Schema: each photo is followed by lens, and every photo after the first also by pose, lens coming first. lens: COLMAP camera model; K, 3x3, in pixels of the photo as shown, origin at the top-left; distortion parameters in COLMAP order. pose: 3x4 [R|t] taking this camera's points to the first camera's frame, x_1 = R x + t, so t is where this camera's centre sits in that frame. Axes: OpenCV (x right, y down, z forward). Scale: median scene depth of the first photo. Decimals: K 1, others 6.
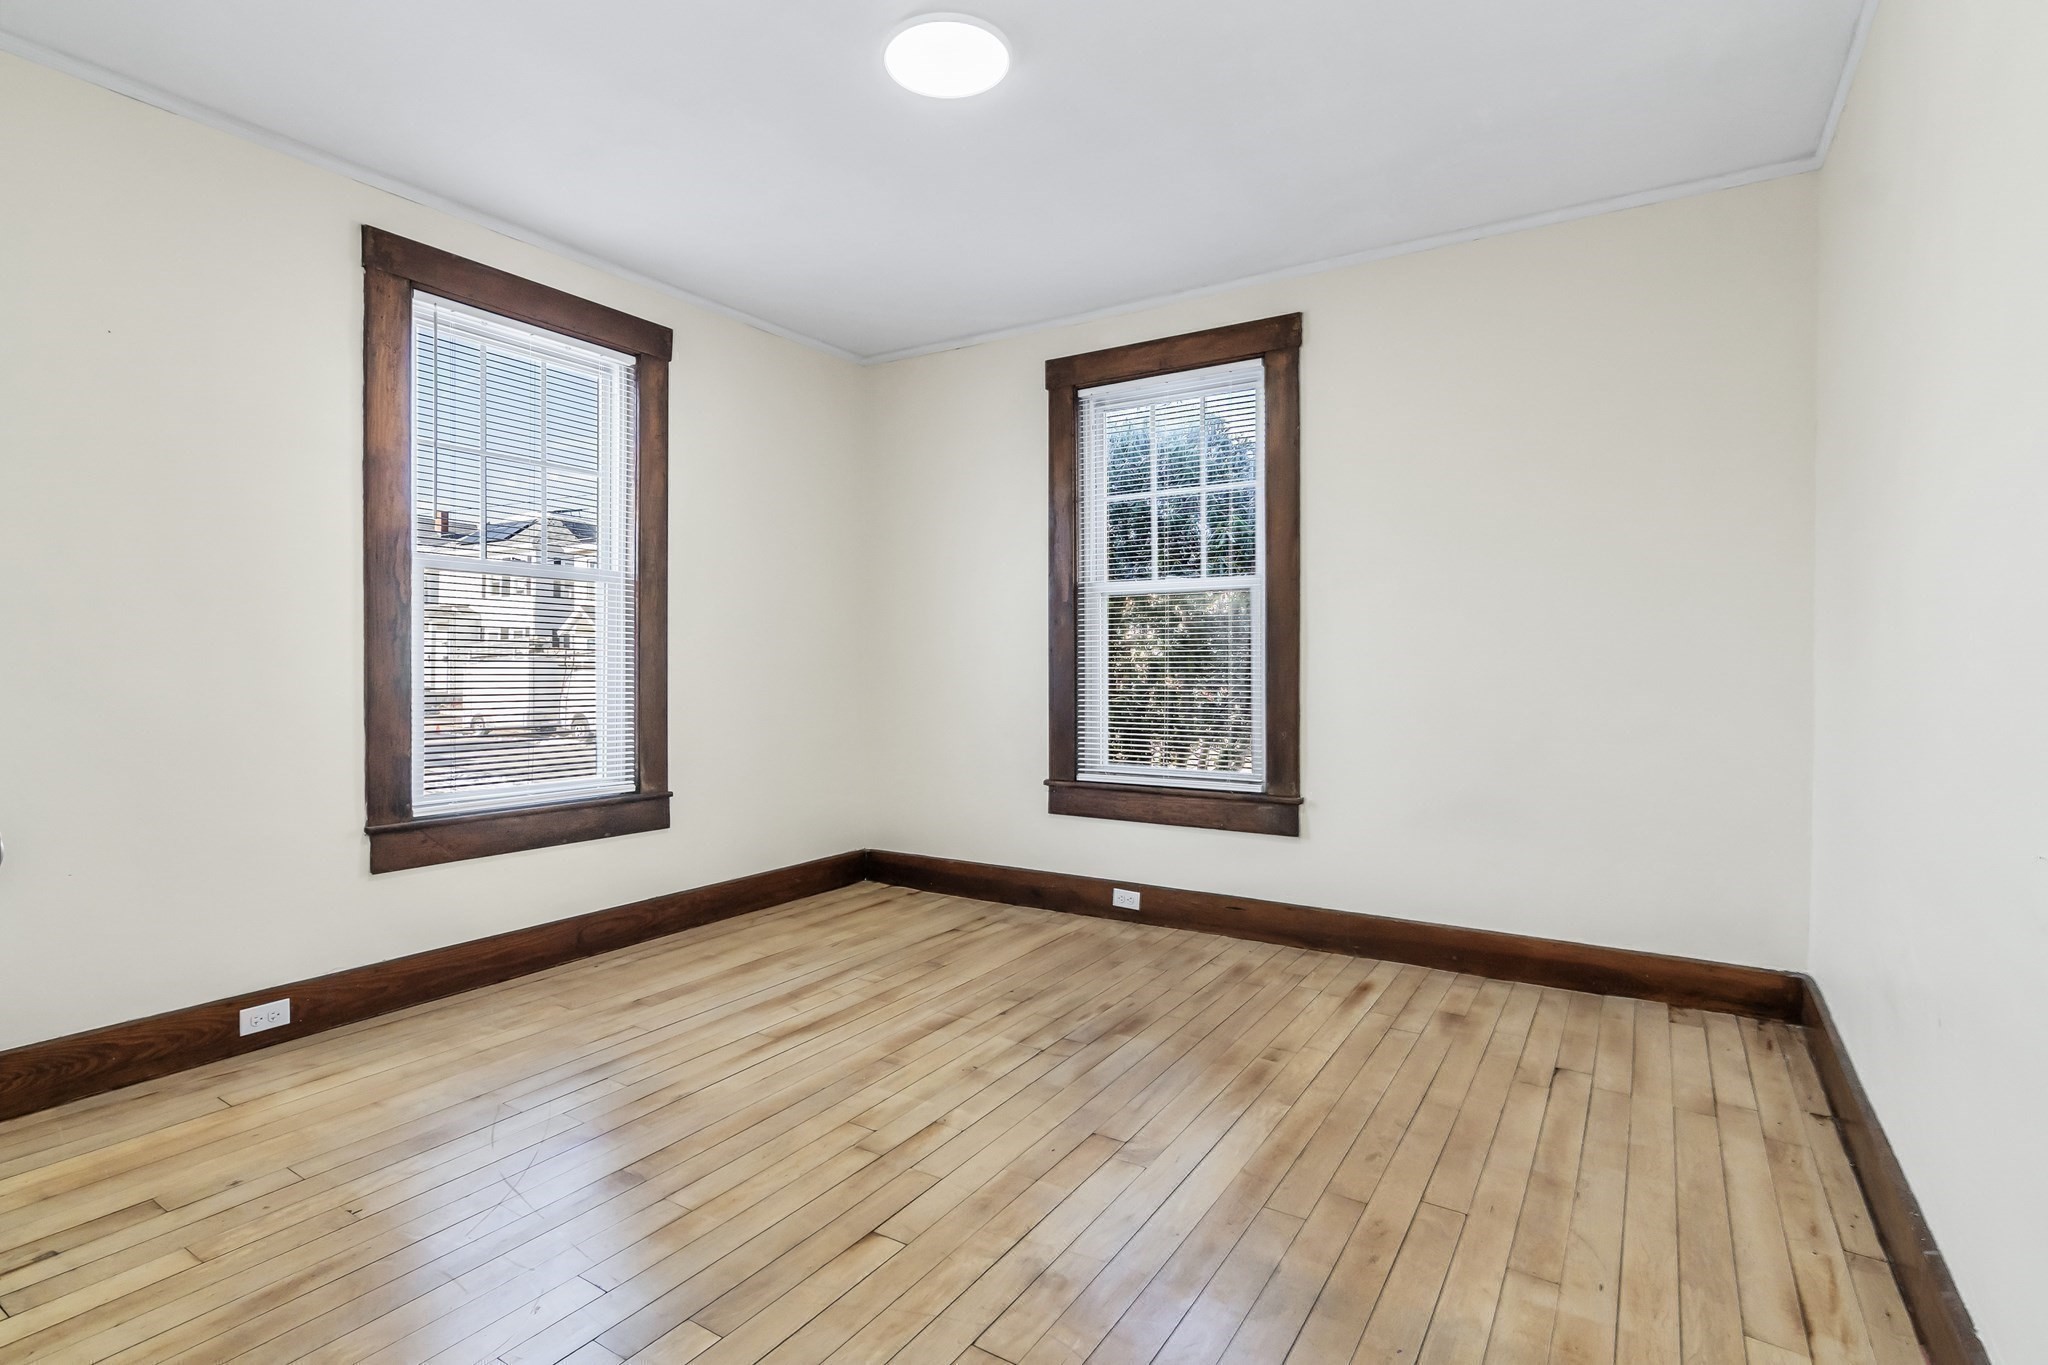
lens RADIAL K [[994.4, 0, 1034.7], [0, 994.4, 656.7], [0, 0, 1]] dist [-0.000929, -0.000673]
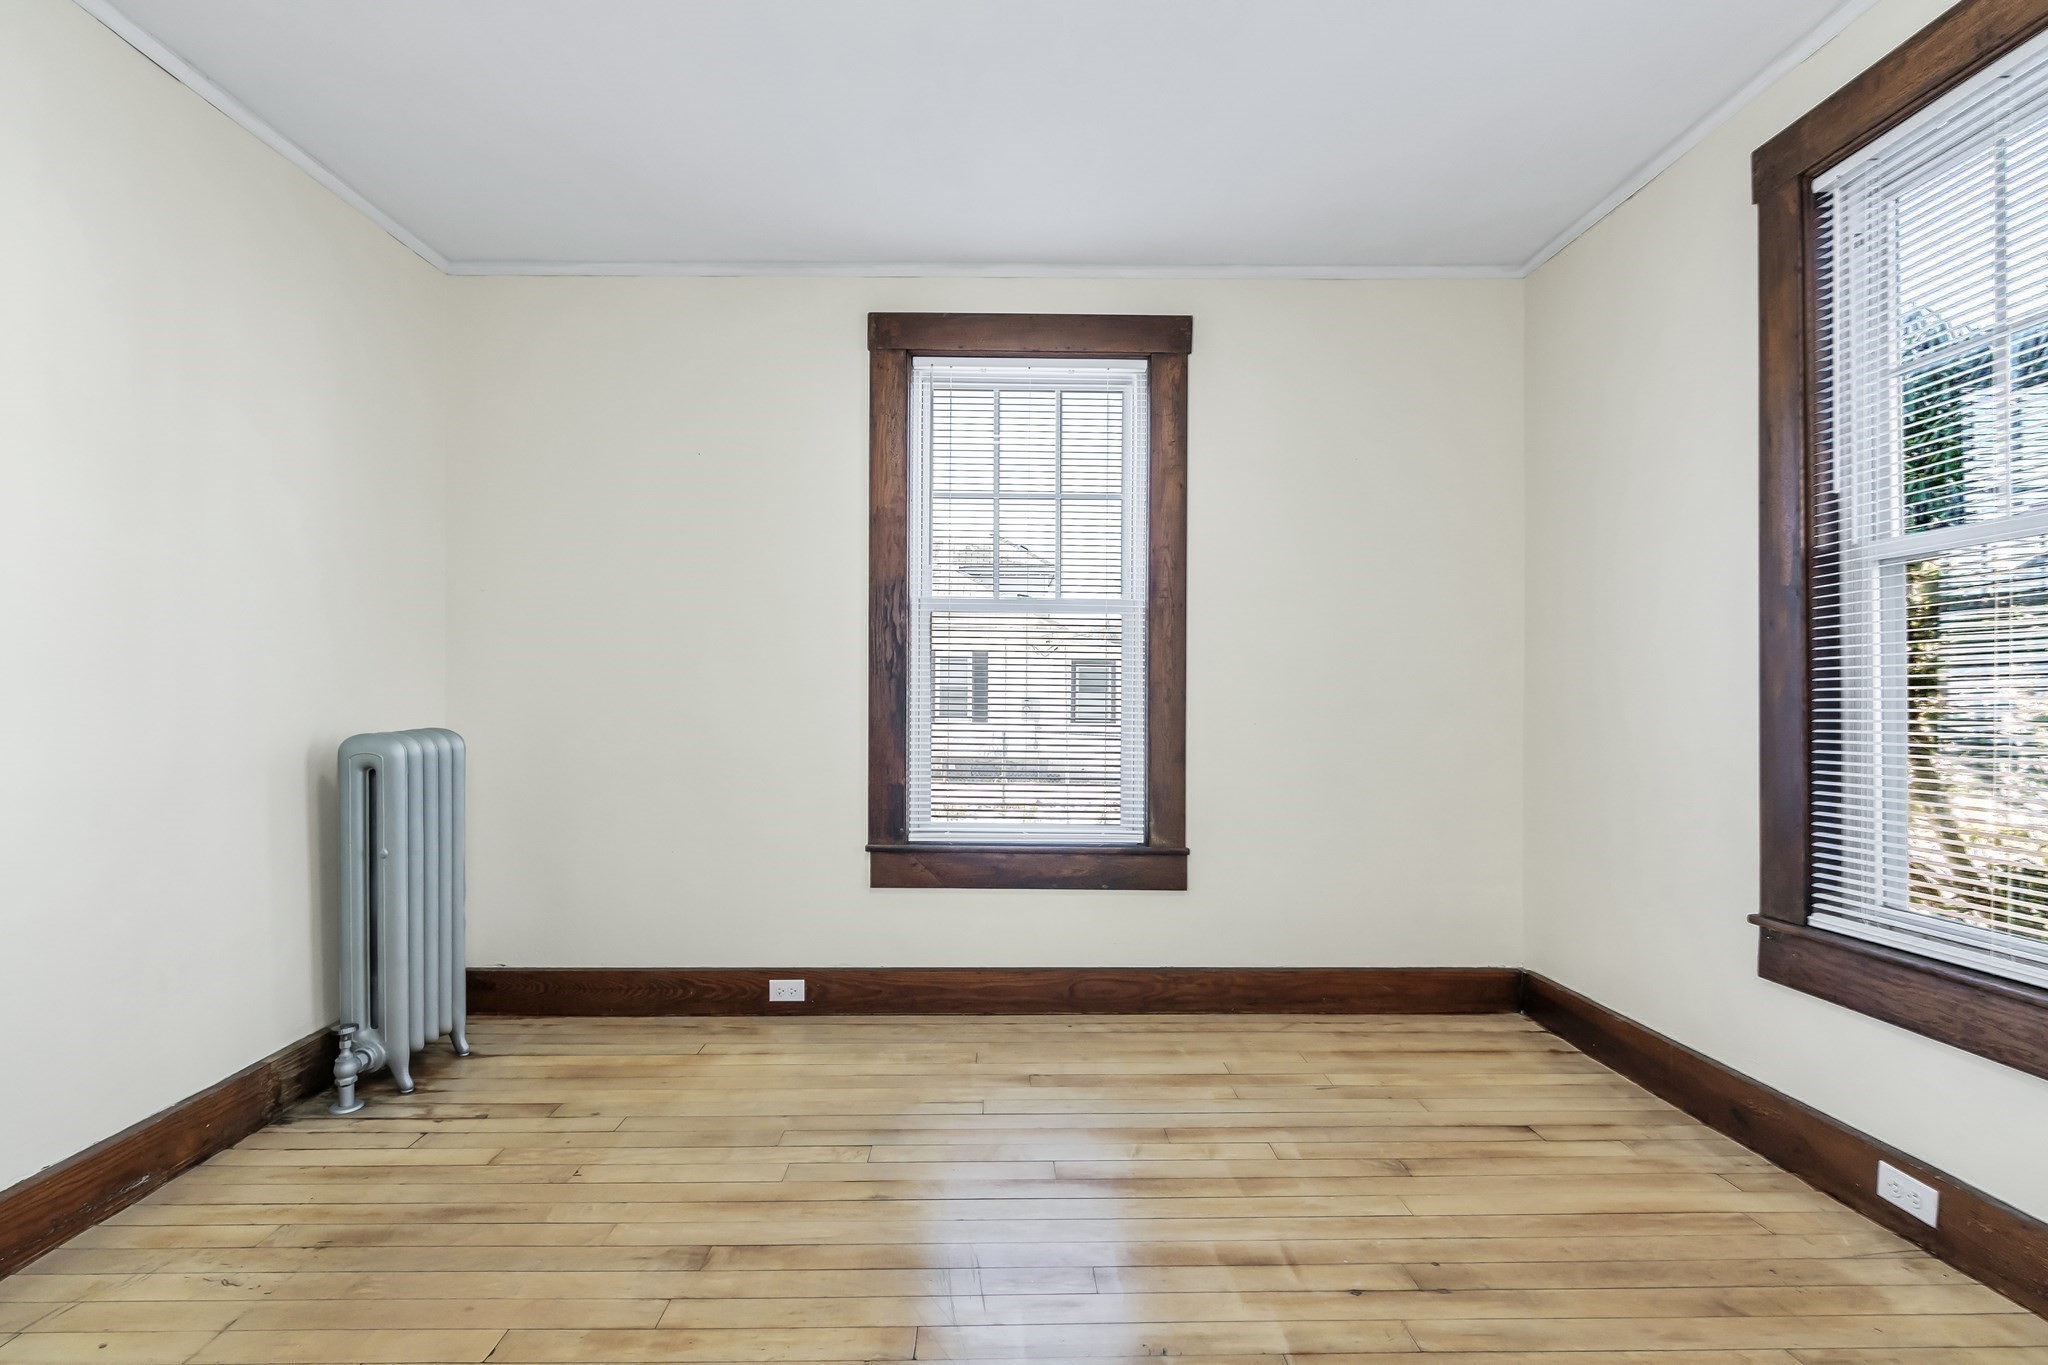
lens RADIAL K [[999.8, 0, 1002.7], [0, 999.8, 688.2], [0, 0, 1]] dist [-0.000871, 0.000047]
pose [[0.540159, -0.010016, -0.841504, 0.312986], [0.002379, 0.999943, -0.010375, 0.005342], [0.841560, 0.003602, 0.540152, 0.439610]]
